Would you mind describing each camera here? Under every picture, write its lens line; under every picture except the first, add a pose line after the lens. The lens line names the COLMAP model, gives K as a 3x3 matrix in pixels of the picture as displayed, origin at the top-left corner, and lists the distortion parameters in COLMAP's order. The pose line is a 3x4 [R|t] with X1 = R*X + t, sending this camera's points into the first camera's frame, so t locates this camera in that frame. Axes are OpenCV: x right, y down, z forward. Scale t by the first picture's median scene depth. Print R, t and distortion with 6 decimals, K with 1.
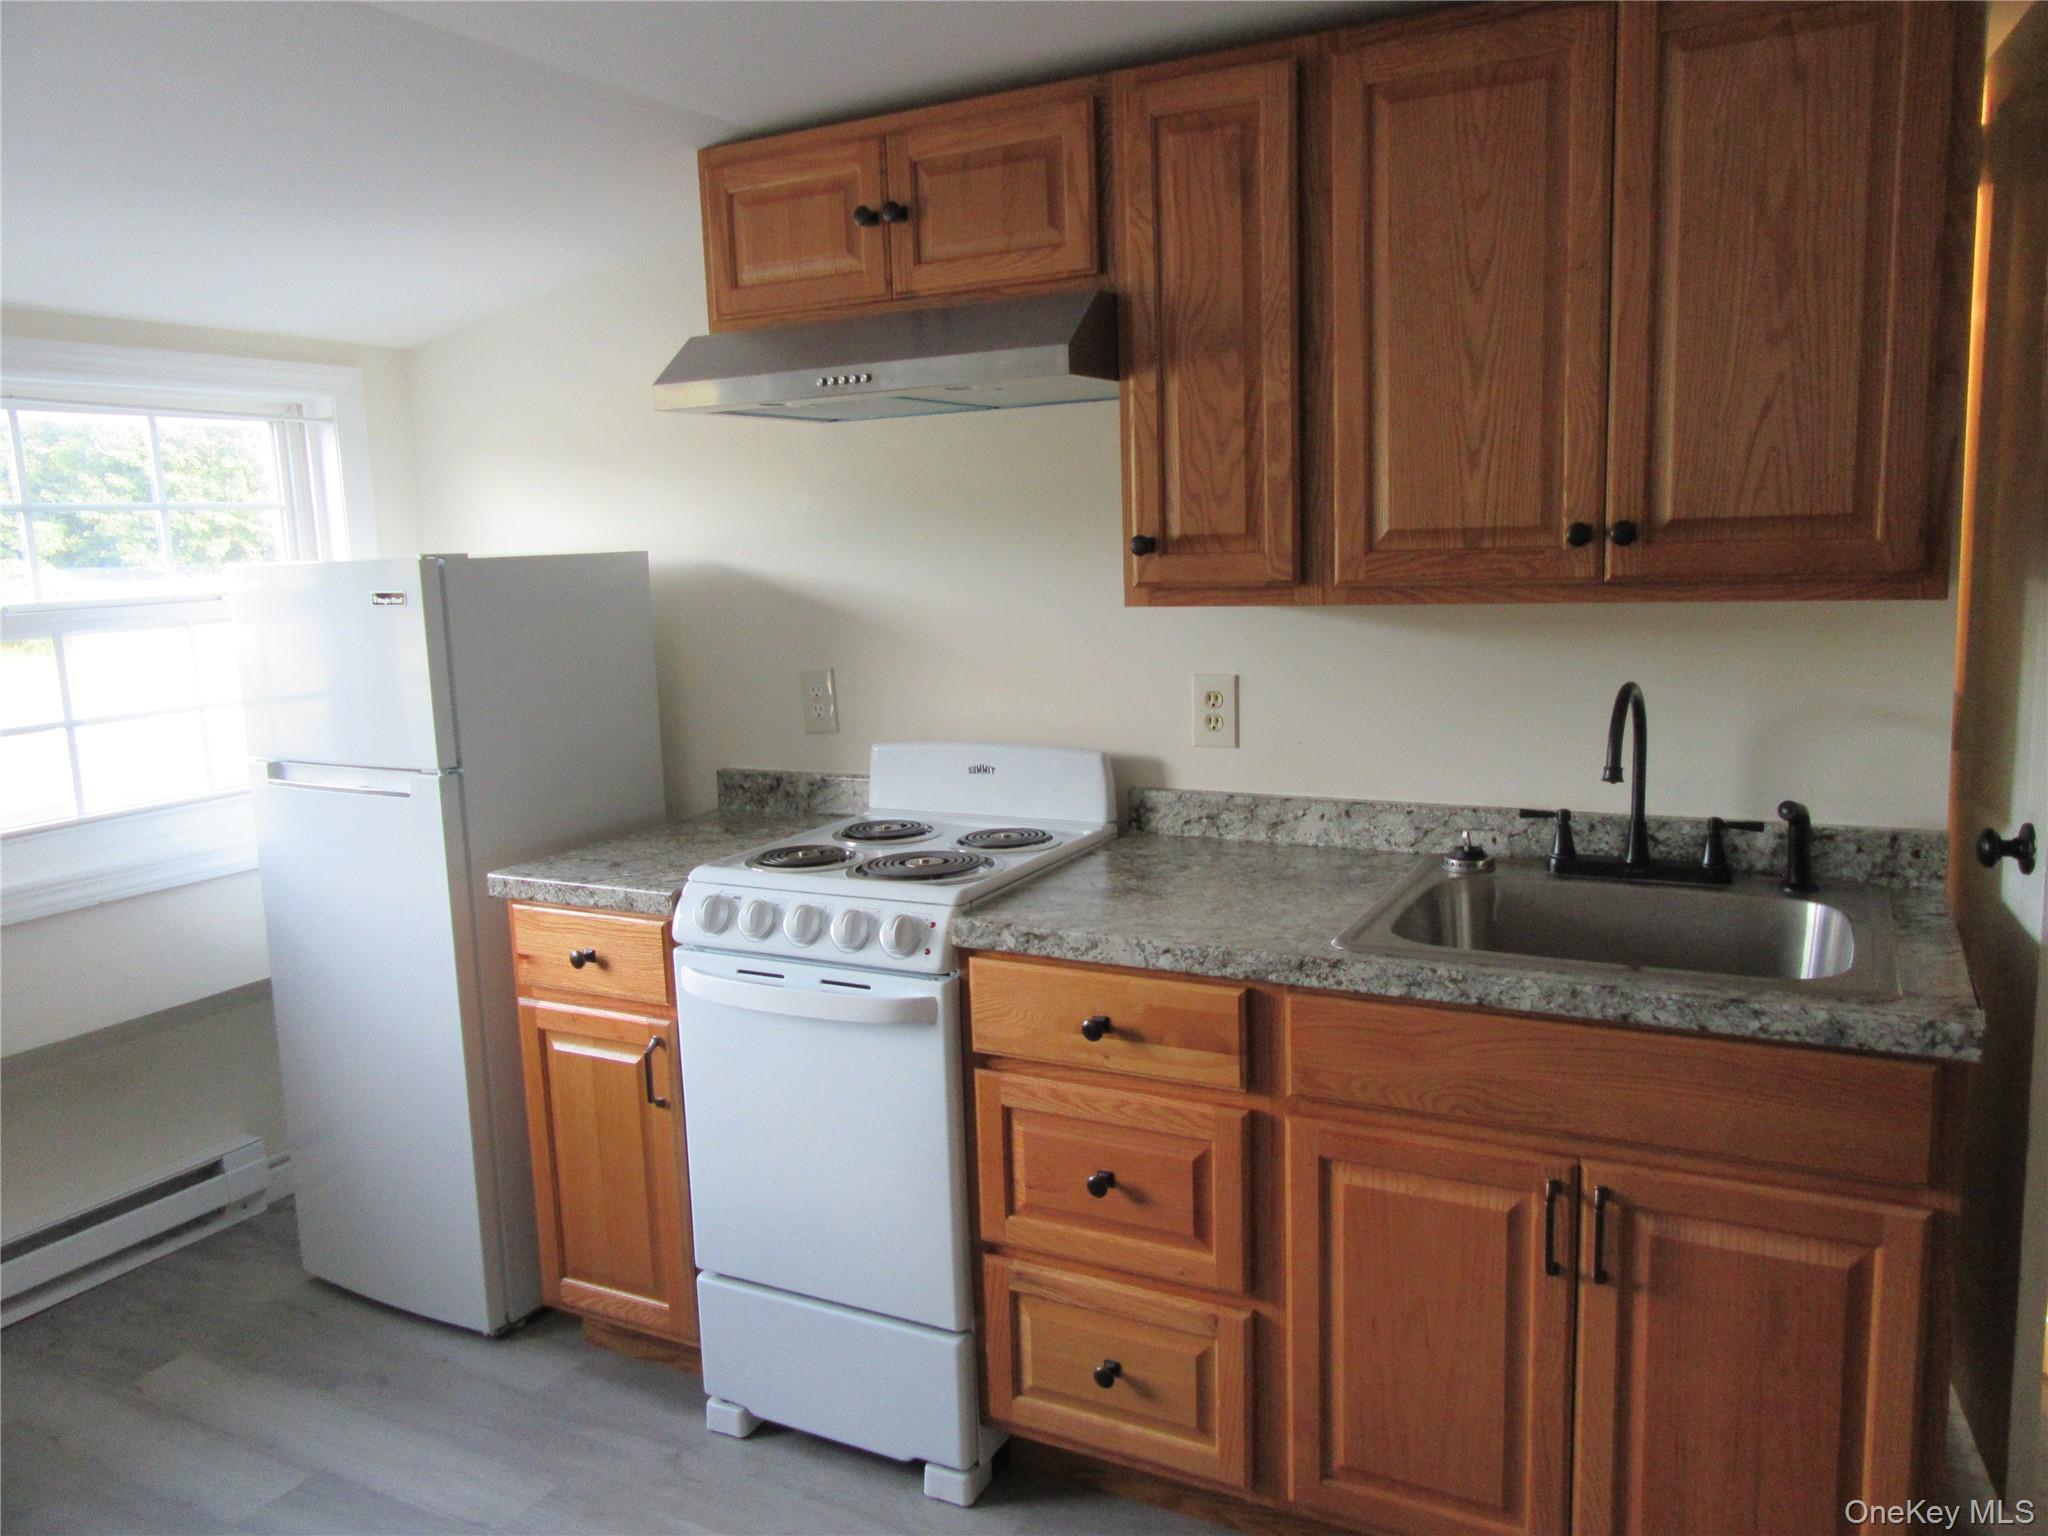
lens RADIAL K [[1511.0, 0, 1024.0], [0, 1511.0, 768.0], [0, 0, 1]] dist [-0.018789, 0.009811]
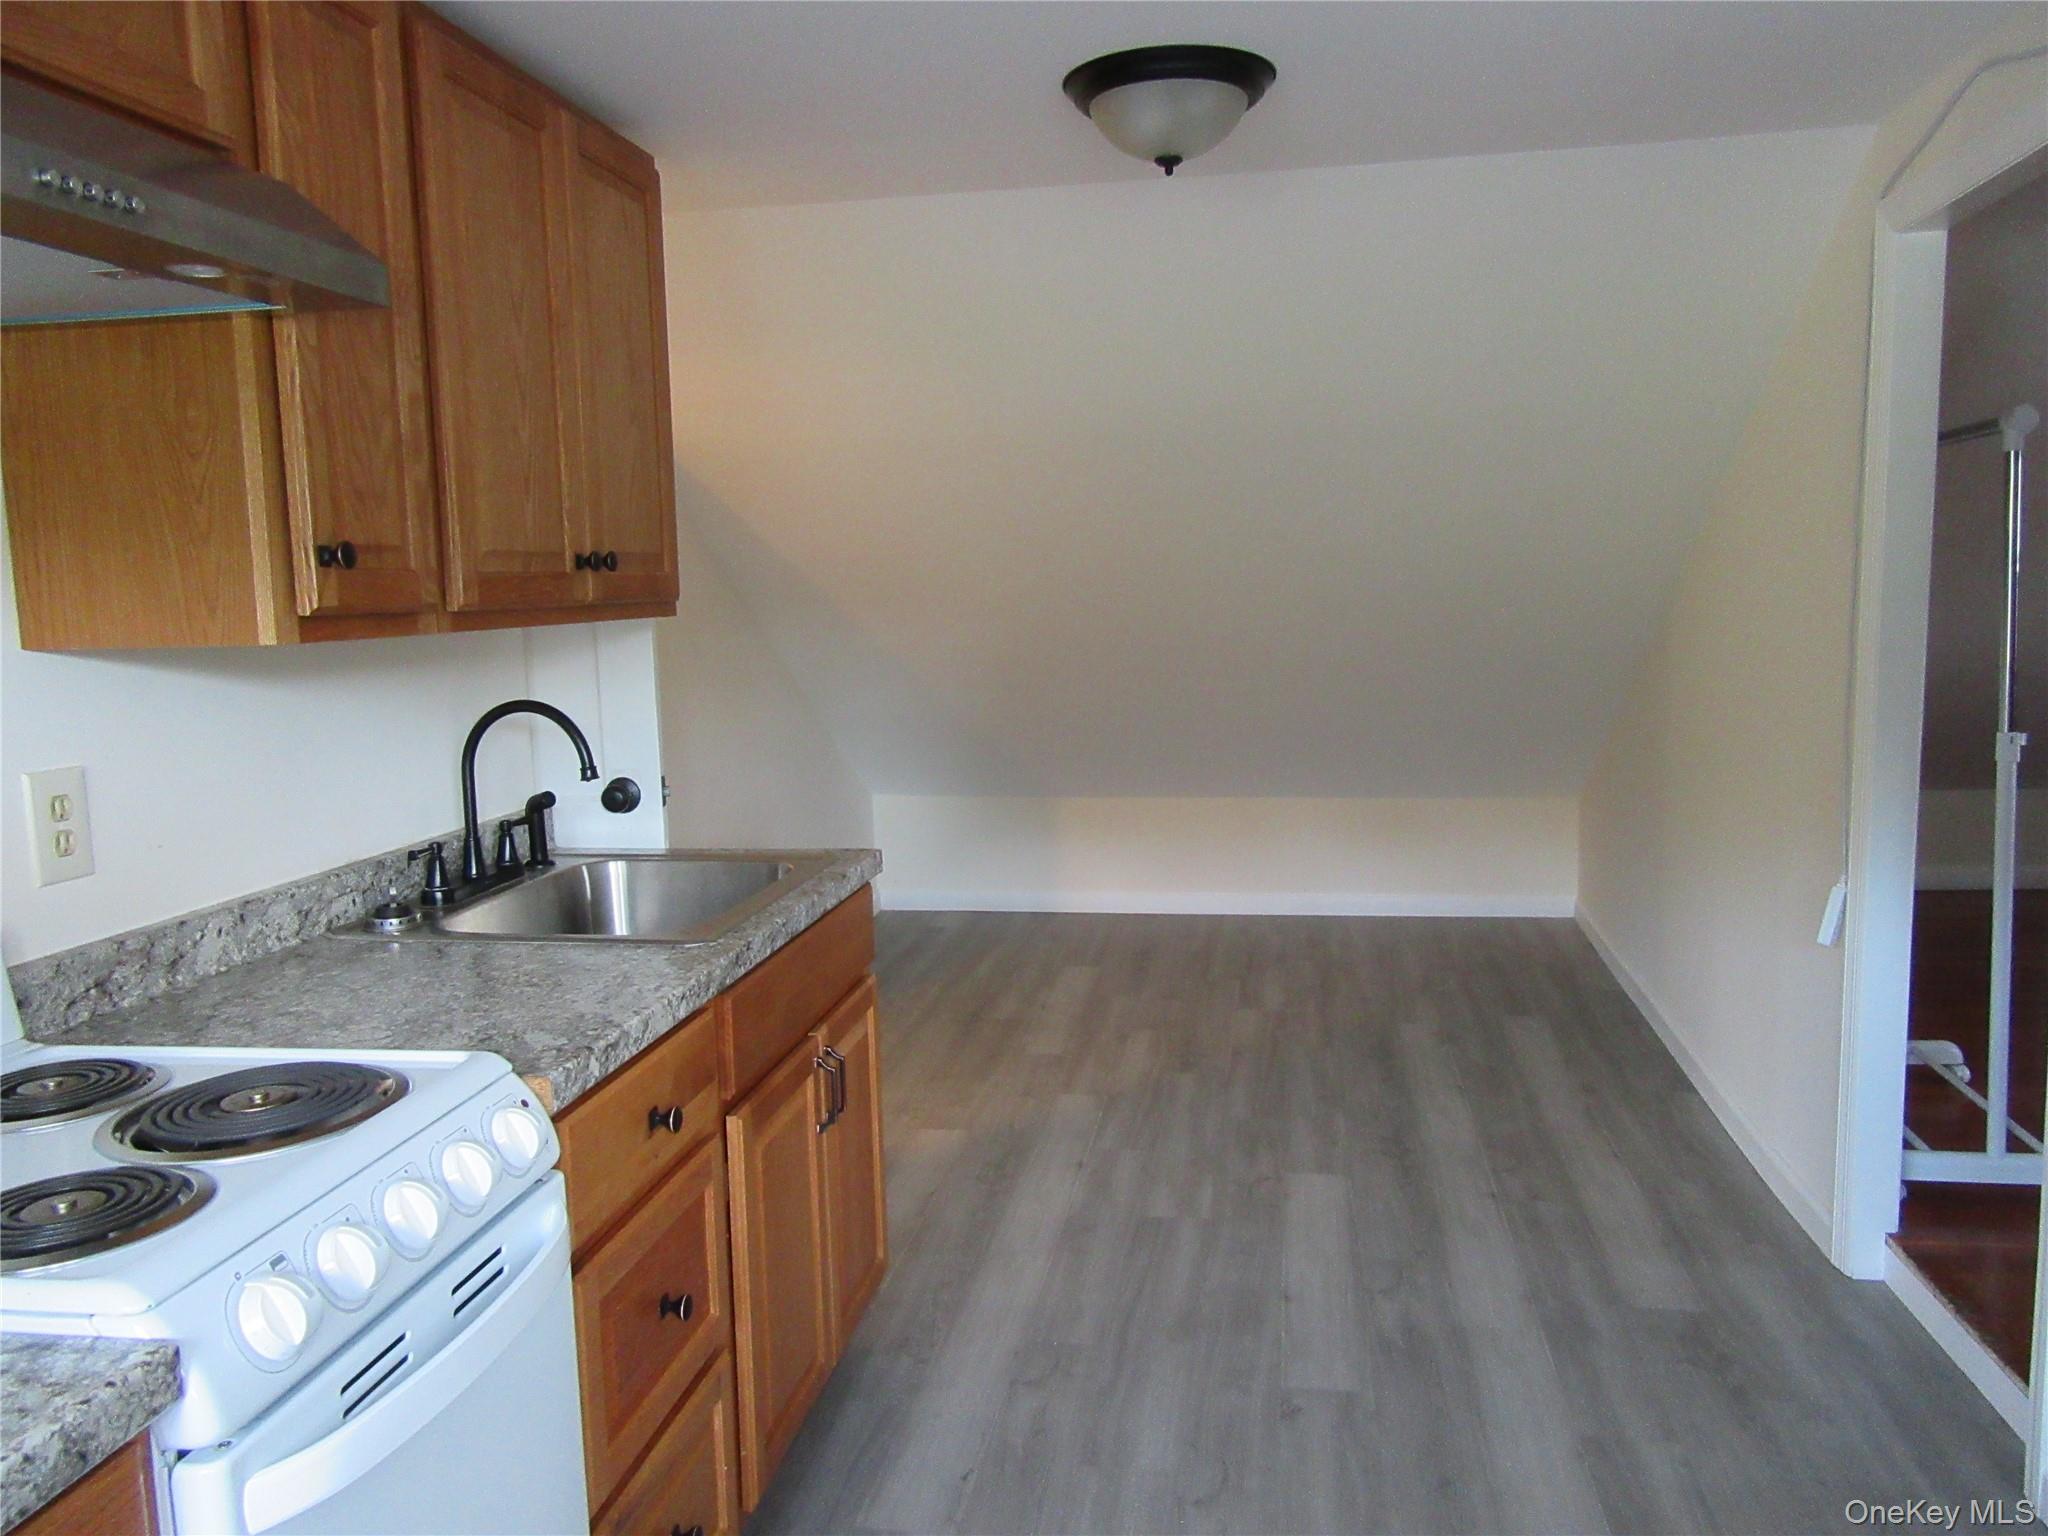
lens RADIAL K [[1511.0, 0, 1024.0], [0, 1511.0, 768.0], [0, 0, 1]] dist [-0.018789, 0.009811]
pose [[-0.312047, -0.073507, 0.947219, -0.650946], [0.186628, 0.972835, 0.136977, -0.077511], [-0.931556, 0.219521, -0.289852, 0.840613]]
